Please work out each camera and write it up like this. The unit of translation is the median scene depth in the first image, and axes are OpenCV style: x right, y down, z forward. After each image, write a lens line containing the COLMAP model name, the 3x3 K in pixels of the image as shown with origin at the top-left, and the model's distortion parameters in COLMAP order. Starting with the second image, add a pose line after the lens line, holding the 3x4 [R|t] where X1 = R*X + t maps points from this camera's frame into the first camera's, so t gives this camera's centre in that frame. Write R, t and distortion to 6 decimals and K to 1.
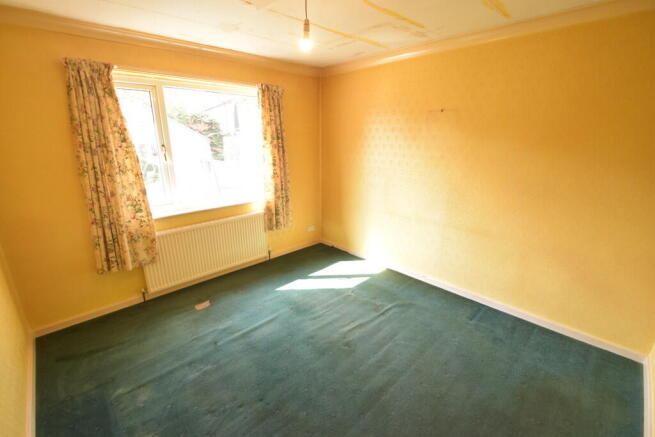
lens RADIAL K [[290.6, 0, 322.2], [0, 290.6, 215.4], [0, 0, 1]] dist [0.028661, -0.019059]
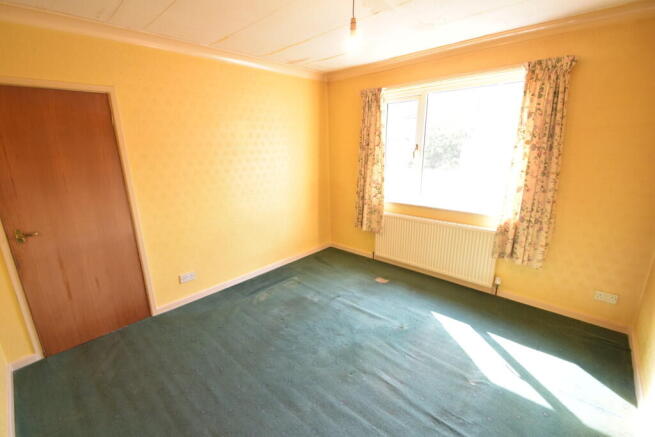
lens RADIAL K [[290.6, 0, 322.2], [0, 290.6, 215.4], [0, 0, 1]] dist [0.028661, -0.019059]
pose [[0.066254, 0.244035, -0.967500, 0.665207], [-0.246027, 0.943689, 0.221181, -0.143534], [0.966996, 0.223377, 0.122563, 0.578434]]
